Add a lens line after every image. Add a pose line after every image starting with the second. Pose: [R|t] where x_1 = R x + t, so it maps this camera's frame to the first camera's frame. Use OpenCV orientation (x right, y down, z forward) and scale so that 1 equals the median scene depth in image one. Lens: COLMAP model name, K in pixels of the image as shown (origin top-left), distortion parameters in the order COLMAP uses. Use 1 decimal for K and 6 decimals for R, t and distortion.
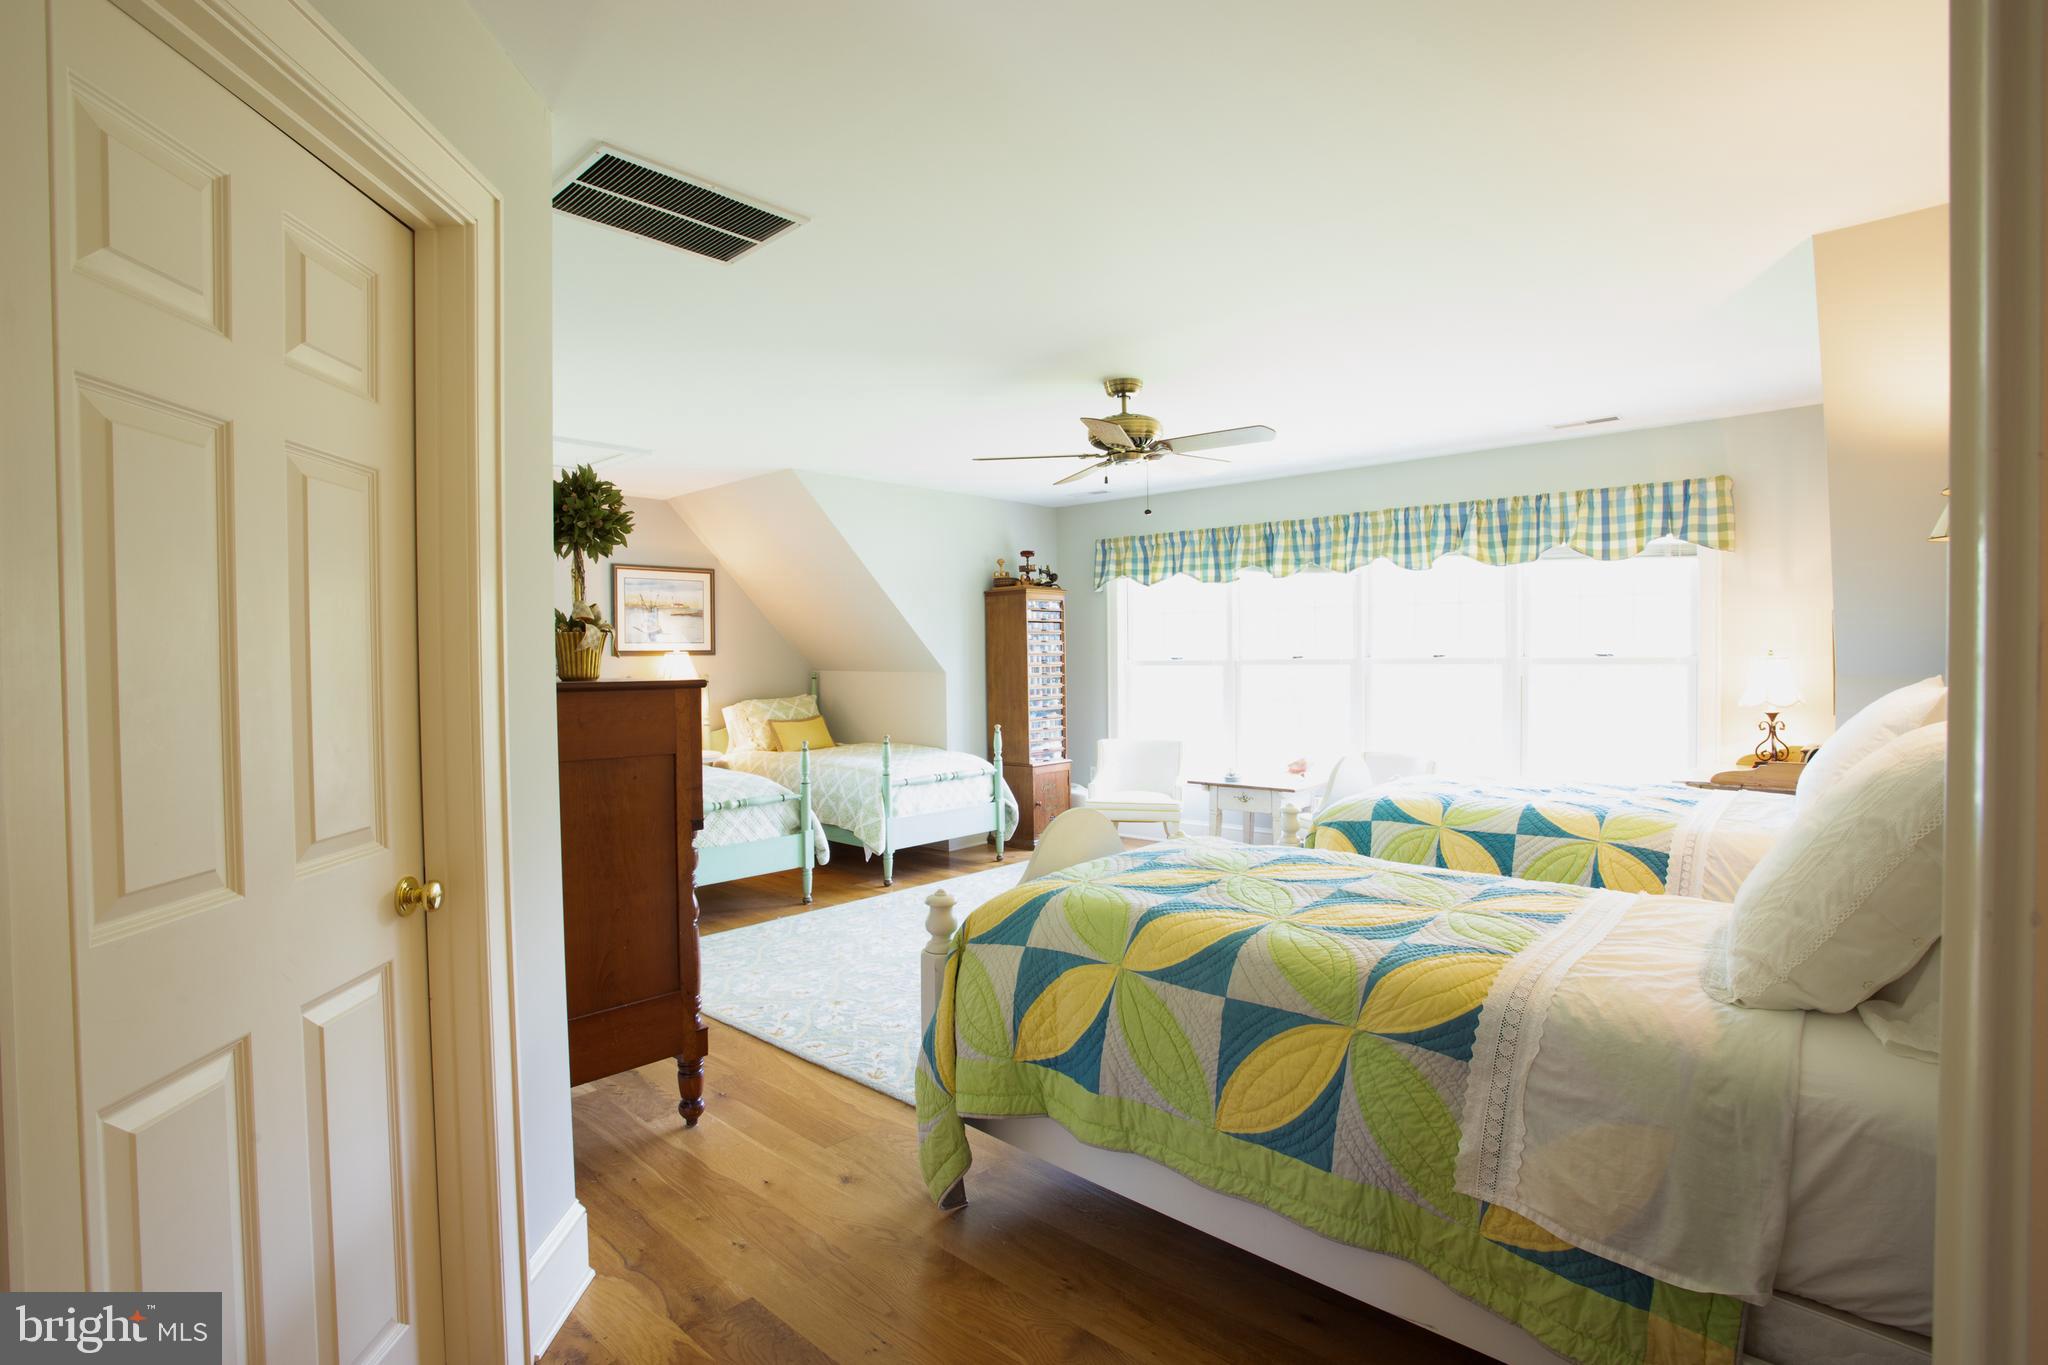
lens RADIAL K [[1007.1, 0, 1024.0], [0, 1007.1, 682.5], [0, 0, 1]] dist [-0.078470, 0.033350]
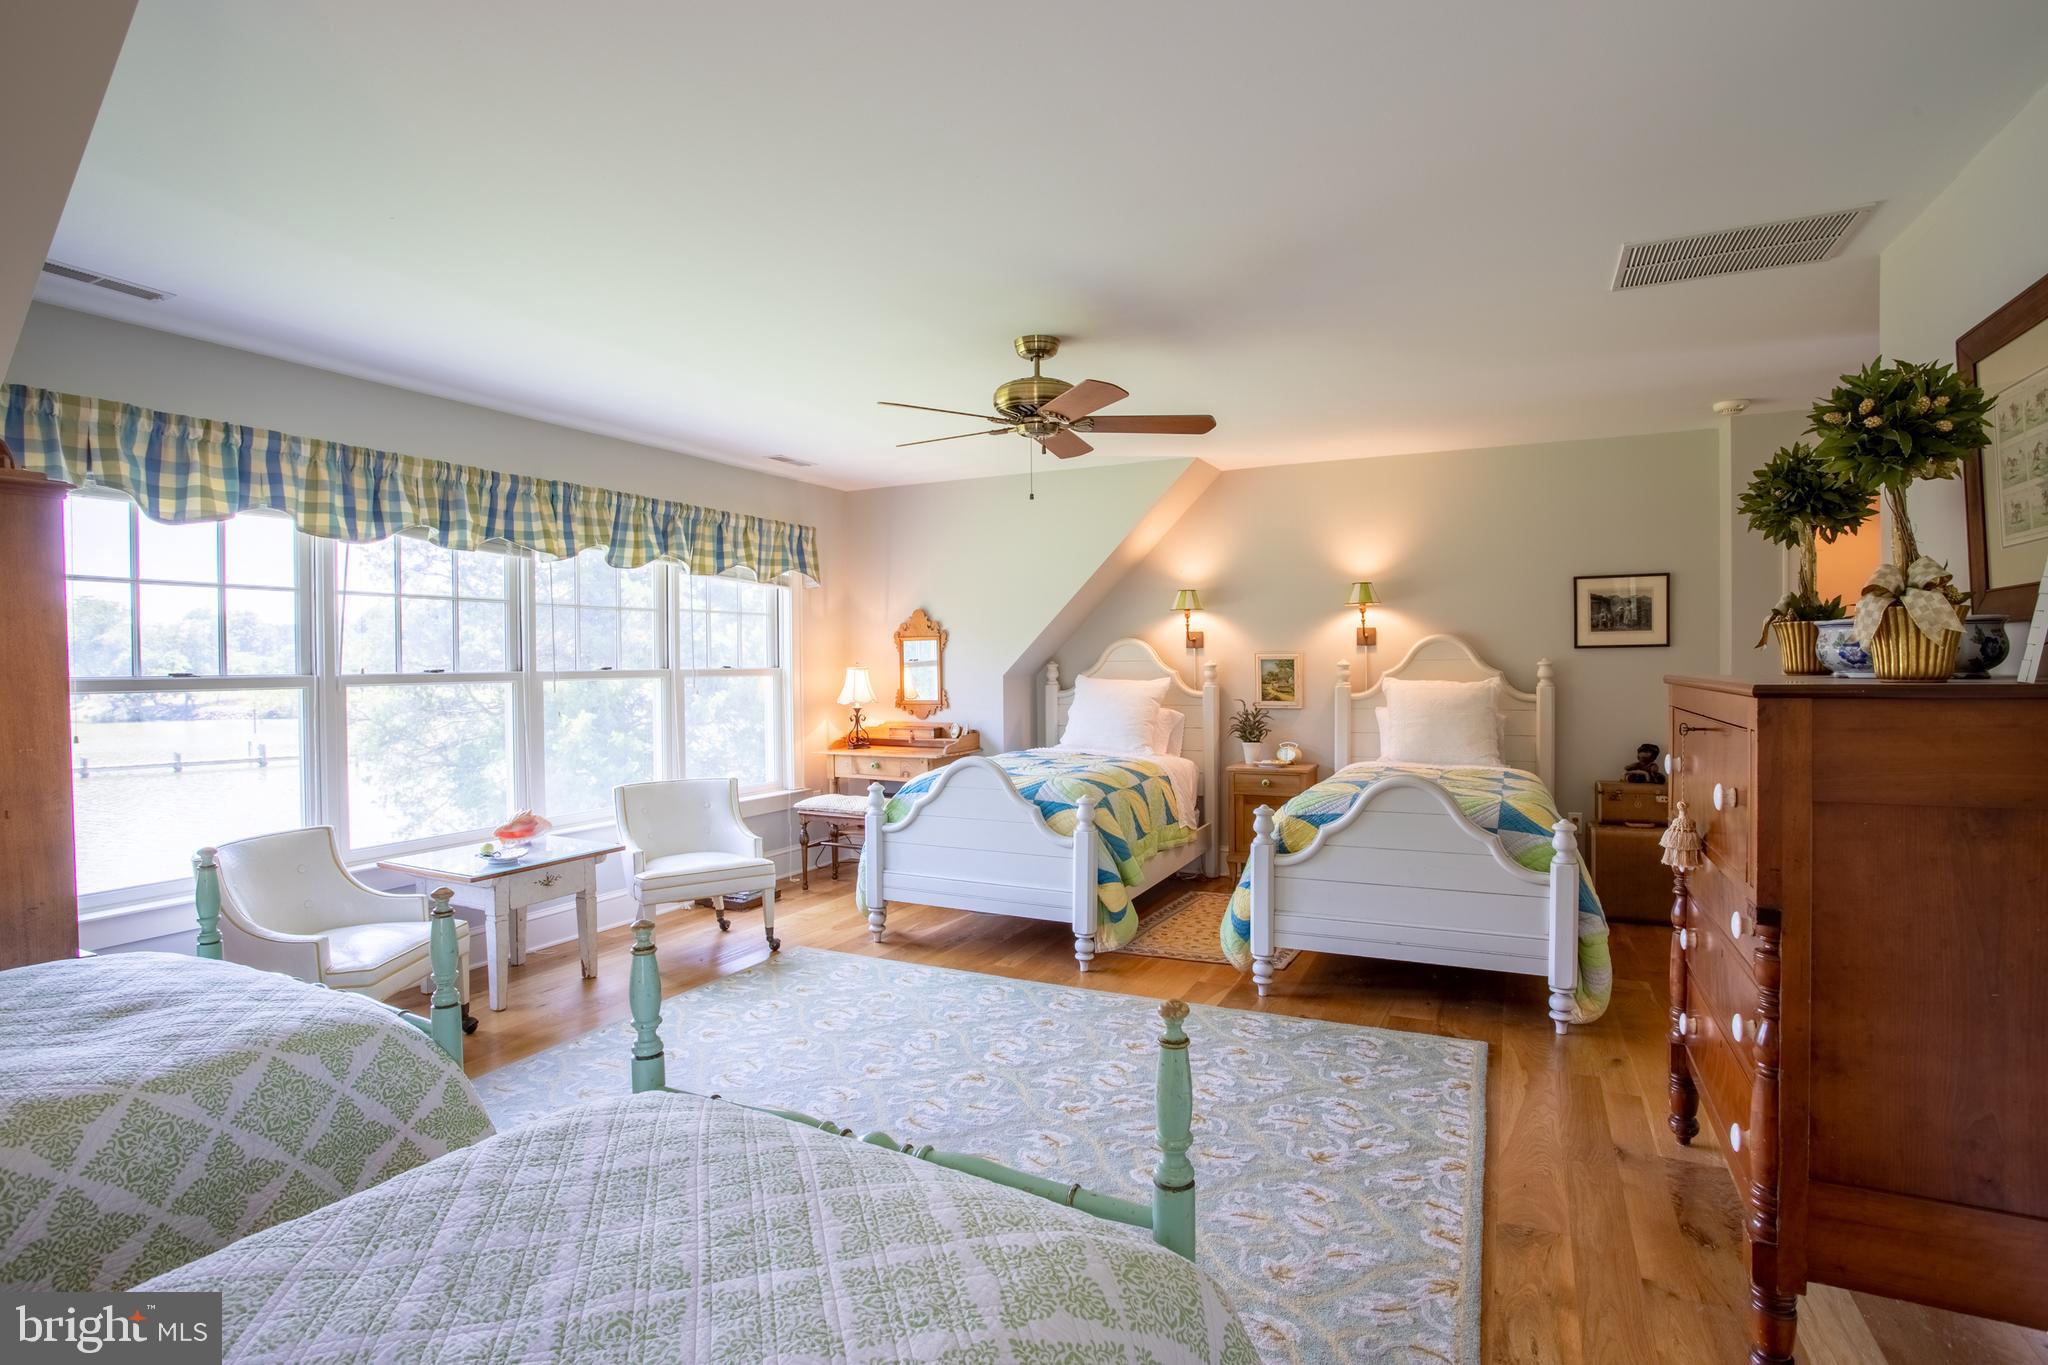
lens RADIAL K [[1007.1, 0, 1024.0], [0, 1007.1, 682.5], [0, 0, 1]] dist [-0.078470, 0.033350]
pose [[-0.277027, -0.015623, 0.960735, -0.500286], [0.025595, 0.999393, 0.023632, -0.024573], [-0.960521, 0.031136, -0.276459, 0.872898]]
